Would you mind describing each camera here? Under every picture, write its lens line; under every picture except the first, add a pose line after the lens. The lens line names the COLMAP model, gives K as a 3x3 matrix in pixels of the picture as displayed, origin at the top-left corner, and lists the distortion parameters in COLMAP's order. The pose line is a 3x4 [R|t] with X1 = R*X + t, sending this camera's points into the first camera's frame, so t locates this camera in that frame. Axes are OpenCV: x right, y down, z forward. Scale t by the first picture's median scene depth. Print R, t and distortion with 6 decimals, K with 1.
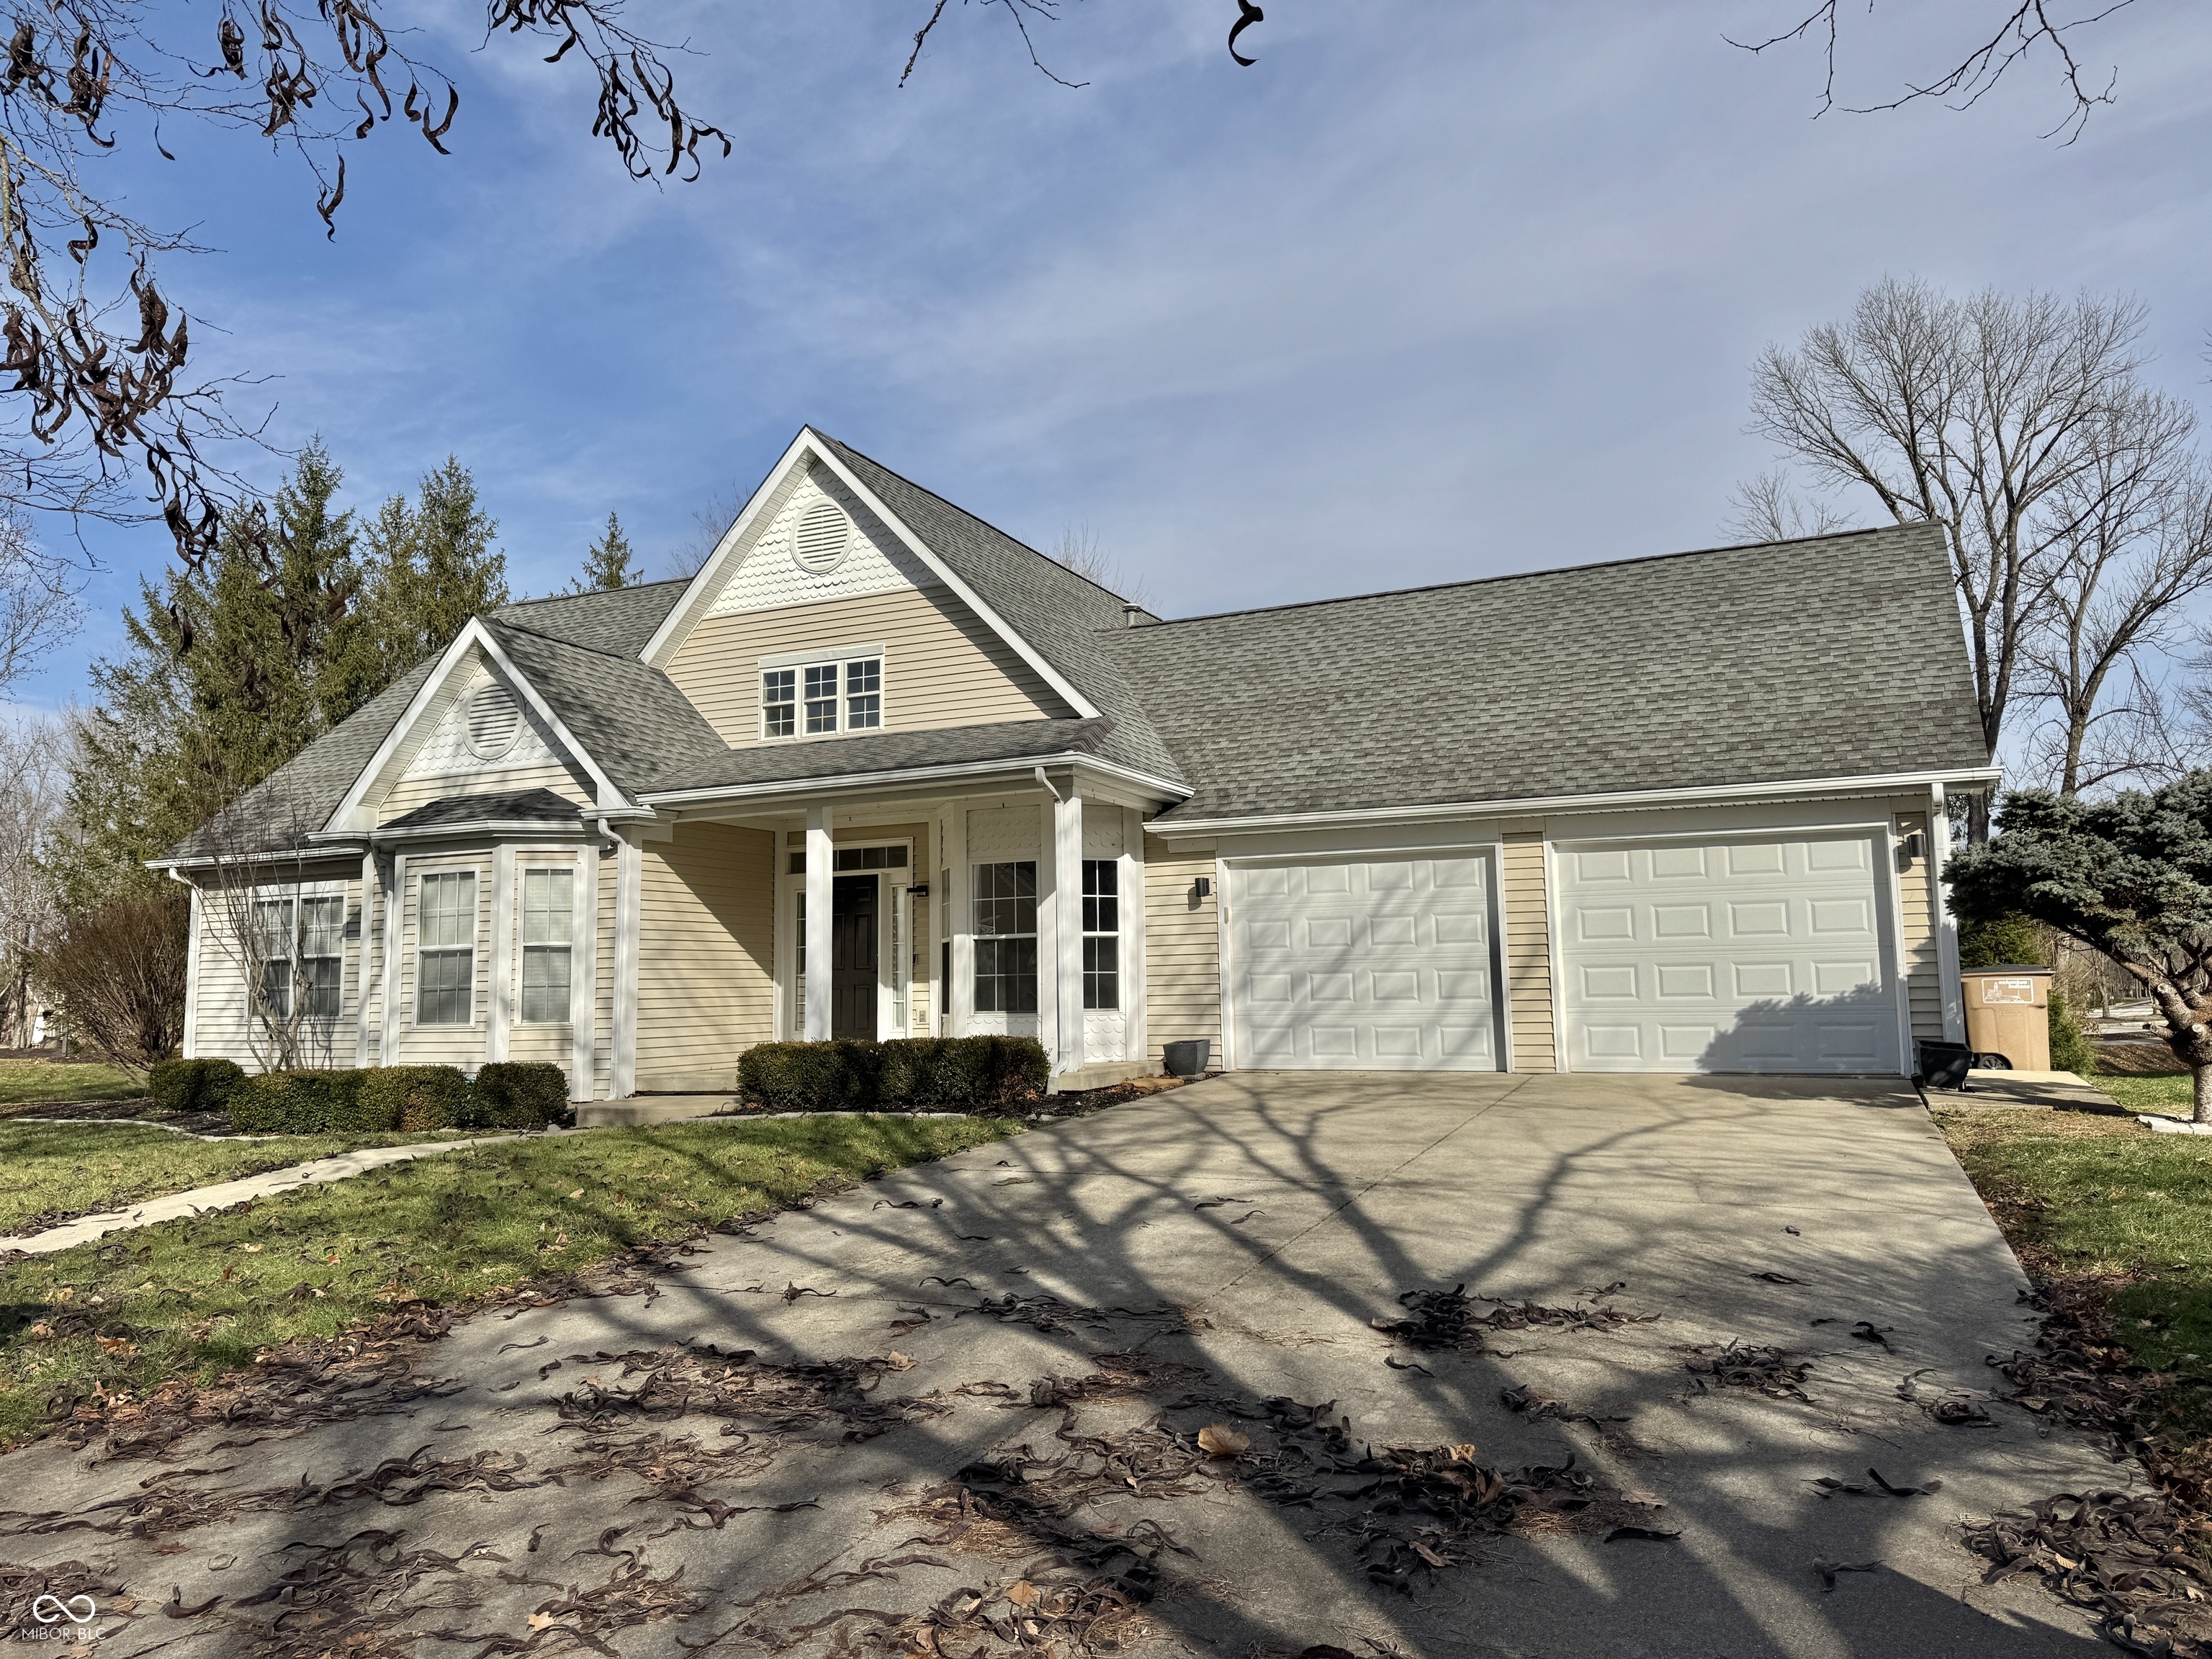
lens RADIAL K [[1529.3, 0, 1106.0], [0, 1529.3, 829.5], [0, 0, 1]] dist [0.172221, -0.347563]
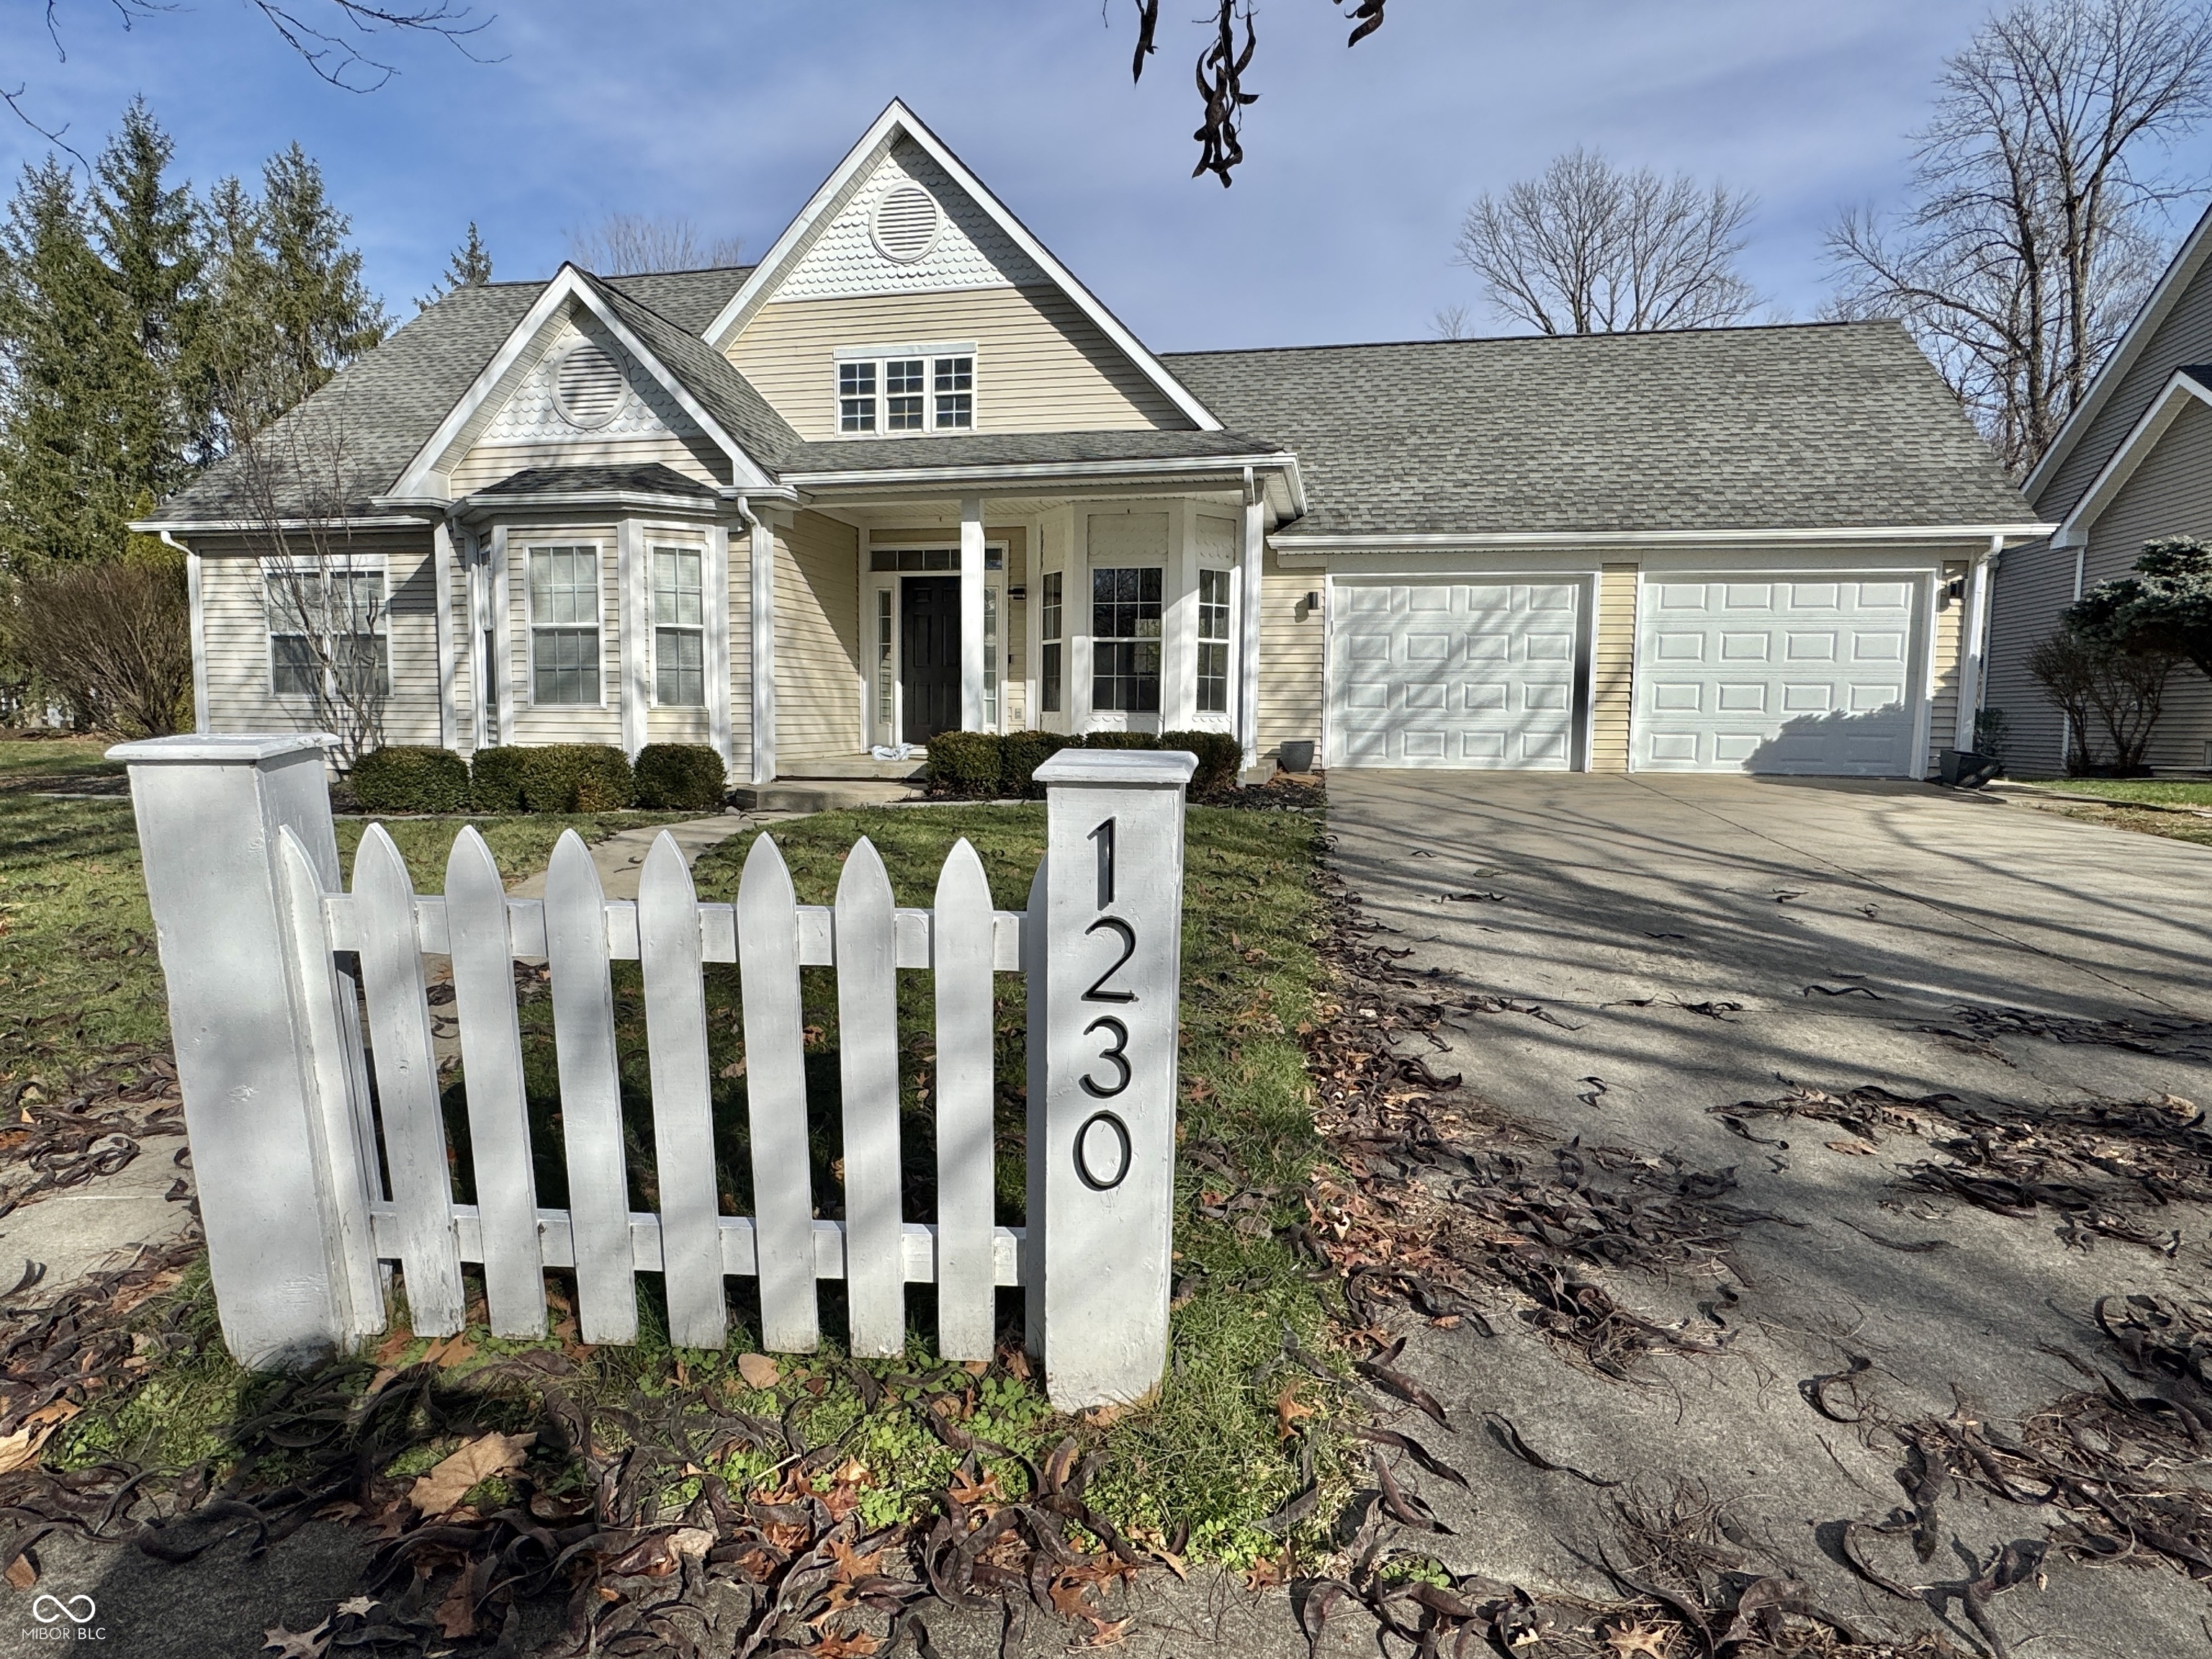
lens RADIAL K [[1216.2, 0, 1106.0], [0, 1216.2, 829.5], [0, 0, 1]] dist [-0.004508, 0.000915]
pose [[0.972438, 0.005500, 0.233096, -0.266247], [-0.052059, 0.979605, 0.194070, 0.035246], [-0.227274, -0.200856, 0.952892, 0.176782]]
